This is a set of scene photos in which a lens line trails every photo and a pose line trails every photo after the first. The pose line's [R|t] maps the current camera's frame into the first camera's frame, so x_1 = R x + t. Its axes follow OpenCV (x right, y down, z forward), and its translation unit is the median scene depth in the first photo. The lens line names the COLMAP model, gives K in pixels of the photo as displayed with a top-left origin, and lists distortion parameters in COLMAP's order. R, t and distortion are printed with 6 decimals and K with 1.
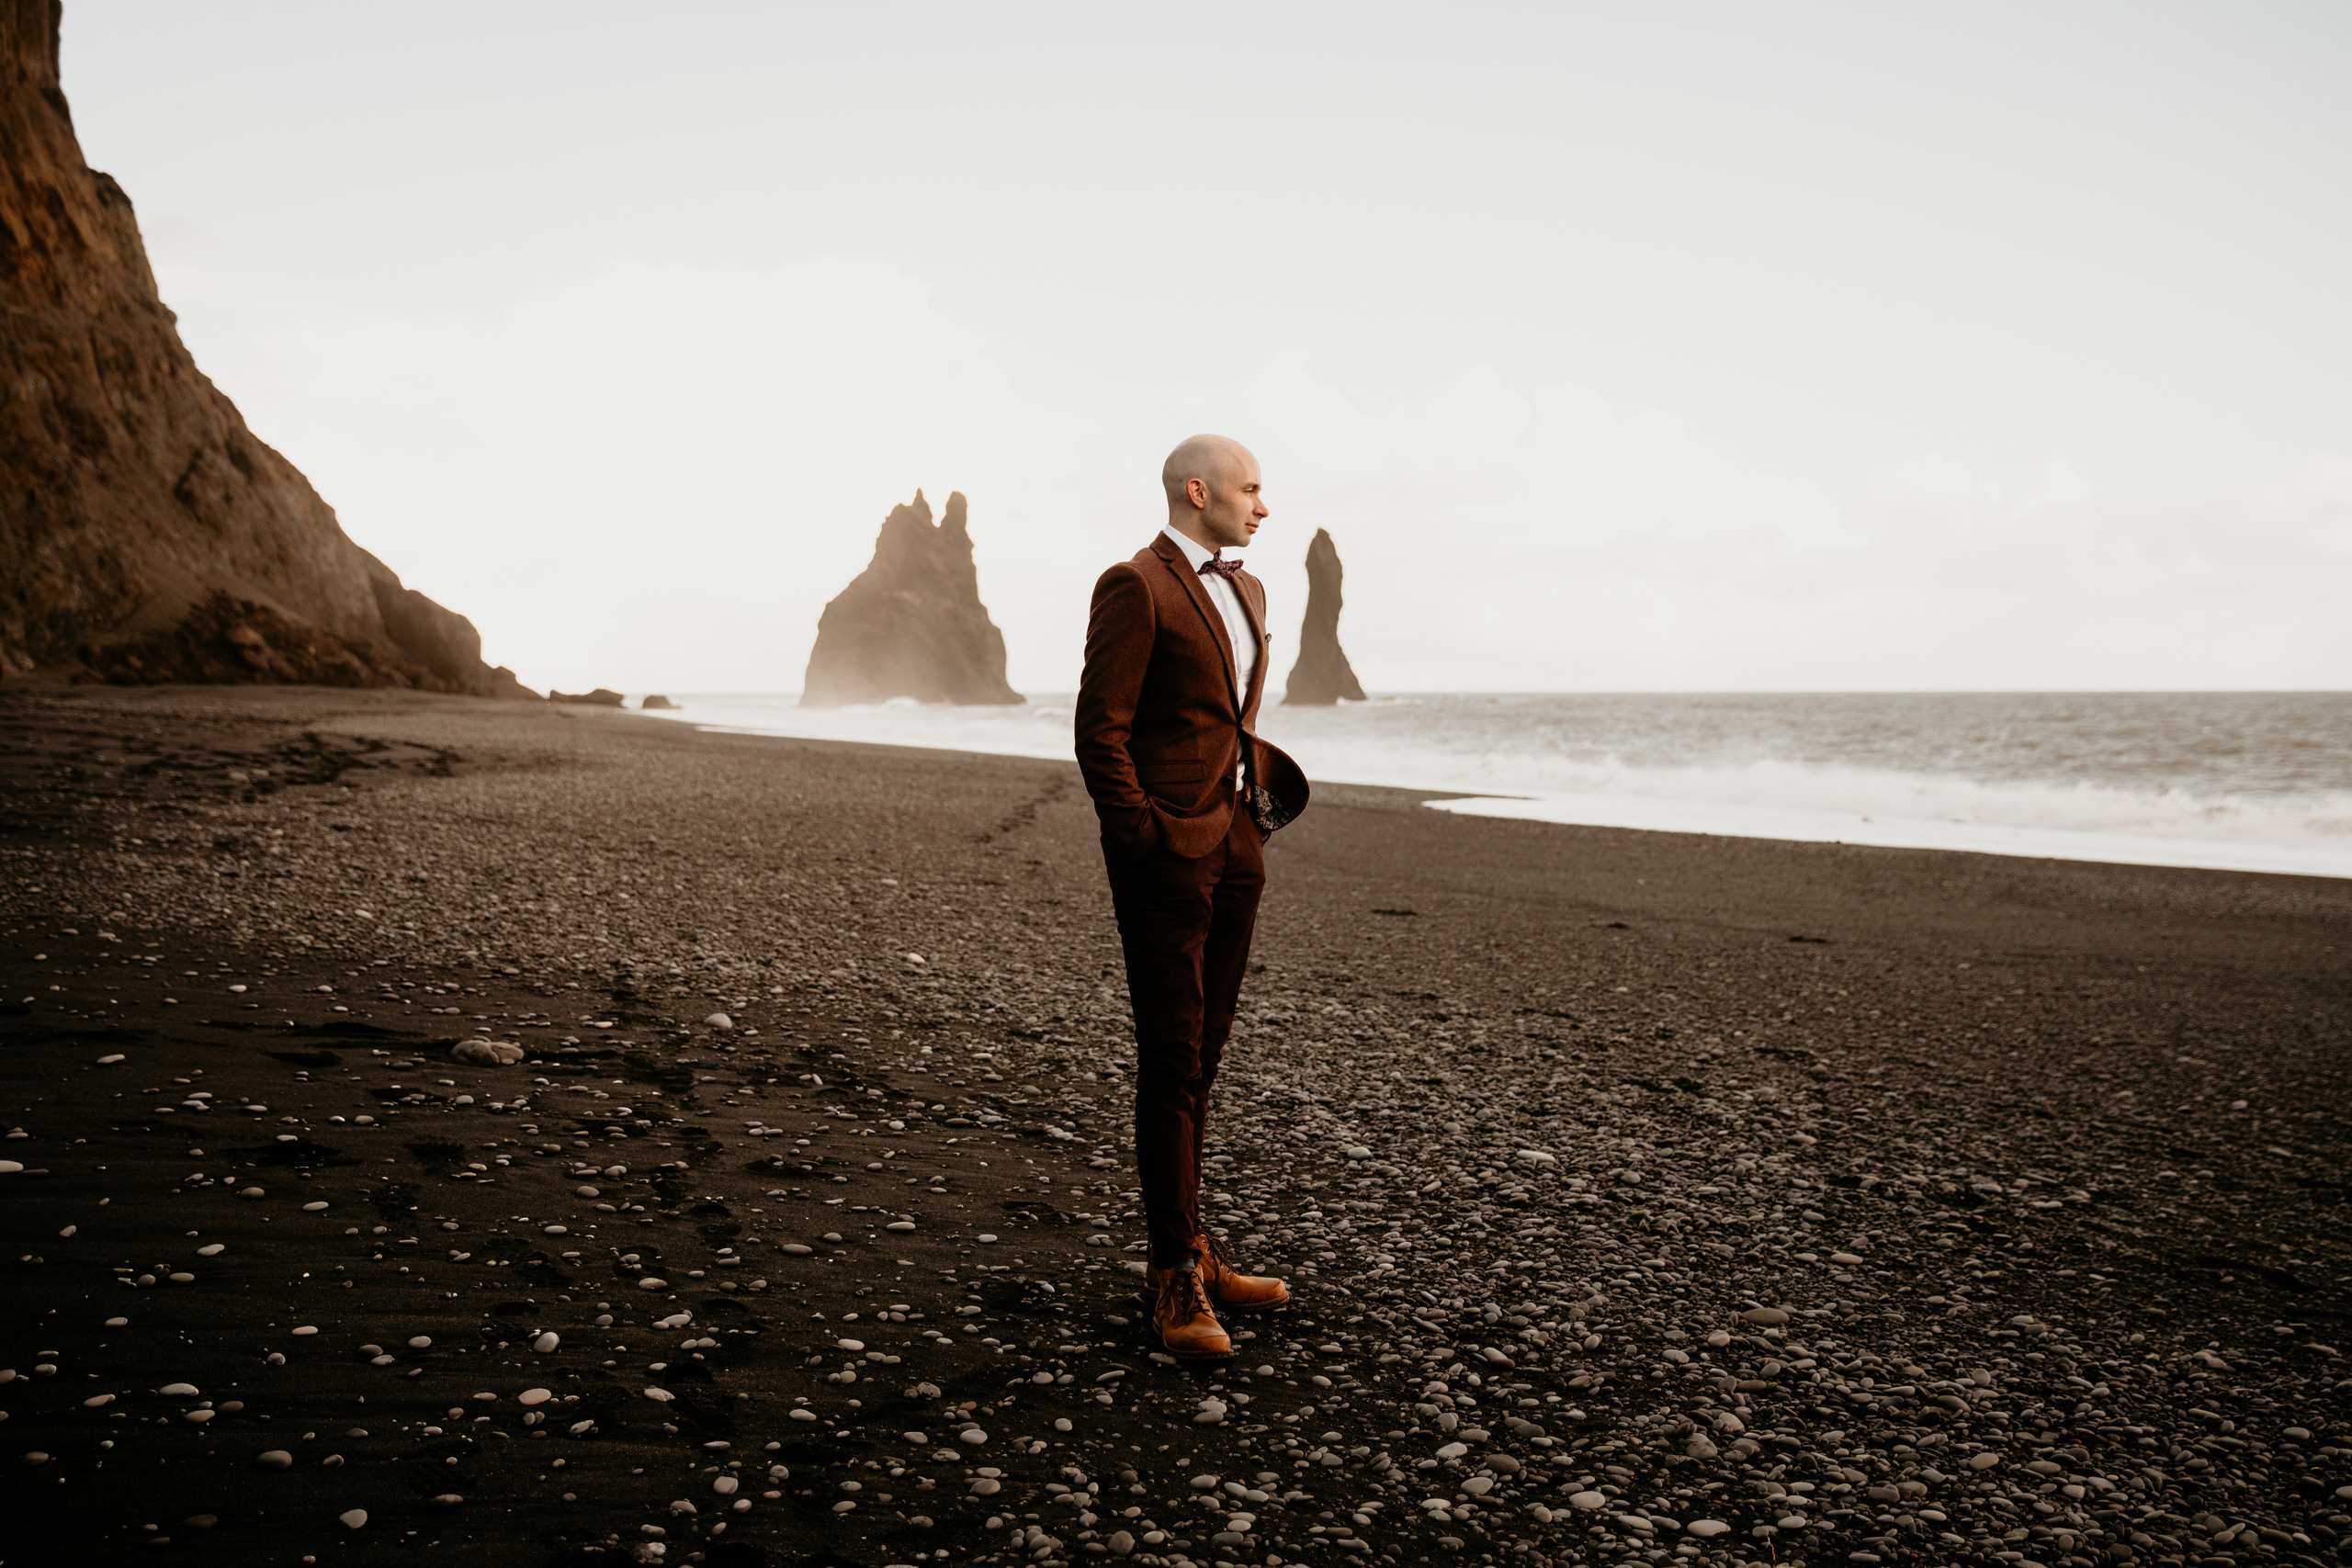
lens RADIAL K [[2295.4, 0, 1167.4], [0, 2295.4, 782.9], [0, 0, 1]] dist [-0.022795, 0.104753]
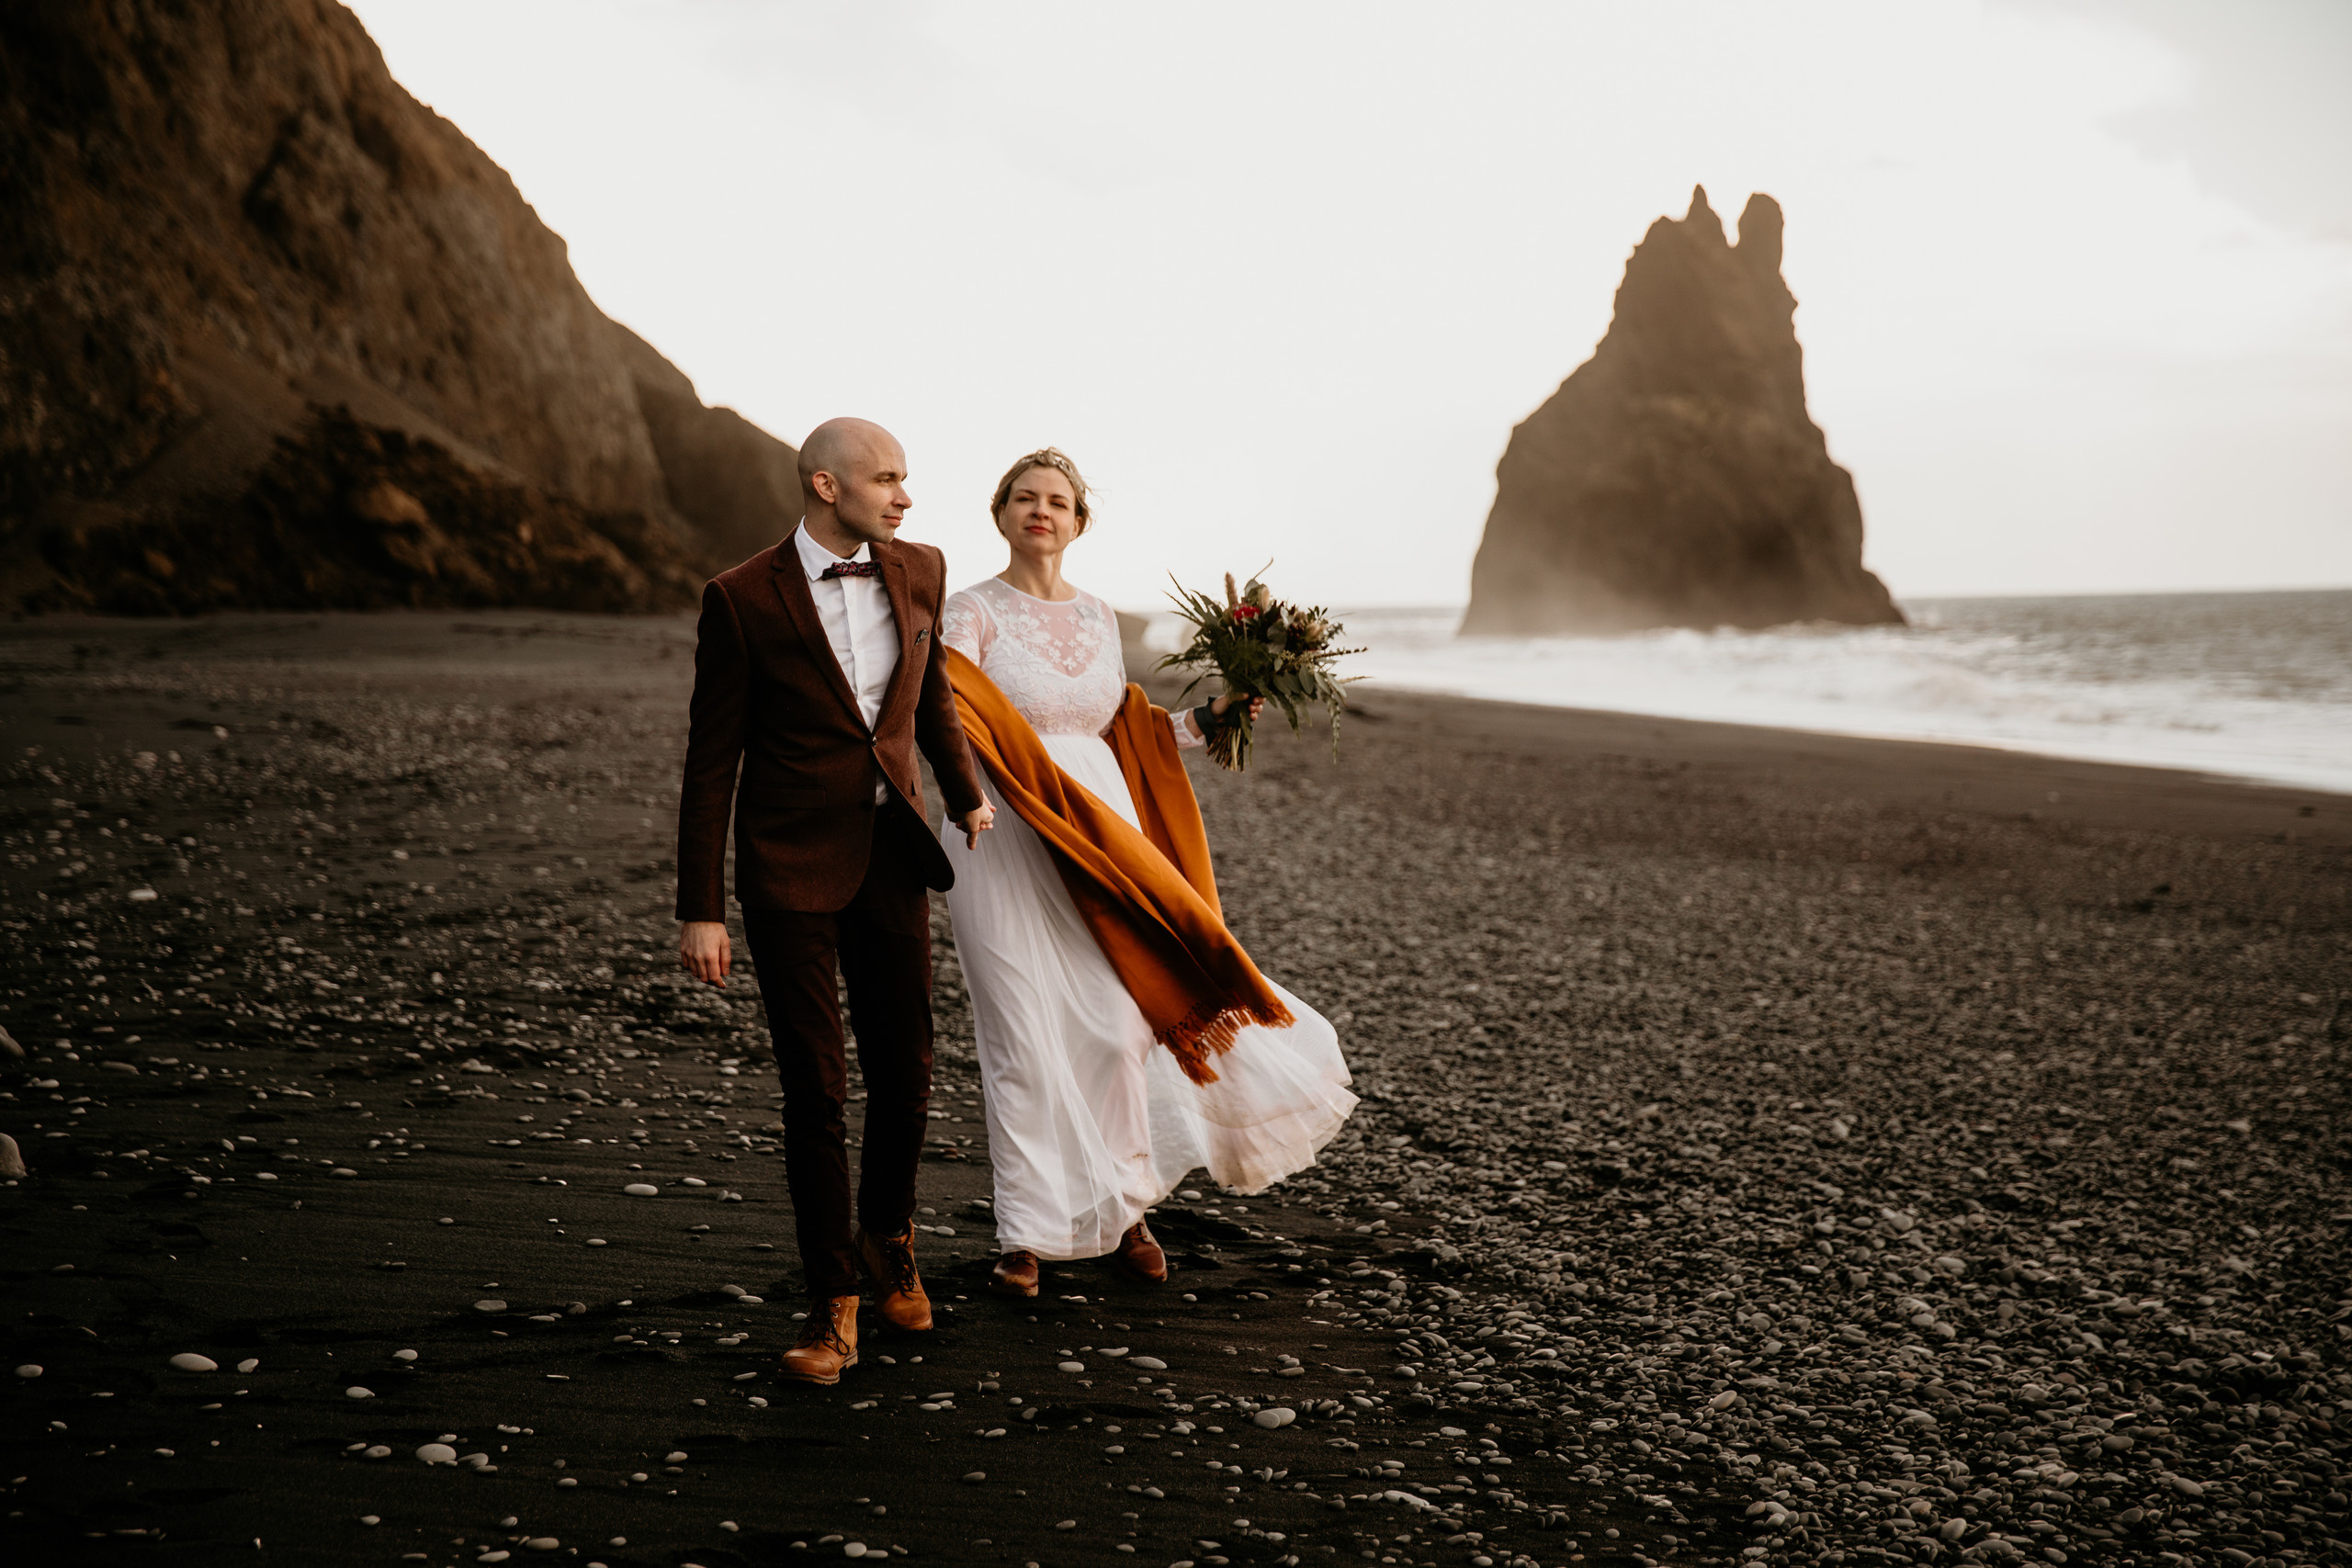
lens RADIAL K [[4165.0, 0, 1179.9], [0, 4165.0, 785.3], [0, 0, 1]] dist [0.204425, -0.158385]
pose [[0.980286, -0.004950, -0.197523, -0.071306], [0.005861, 0.999975, 0.004024, -0.008918], [0.197498, -0.005102, 0.980290, 0.182746]]
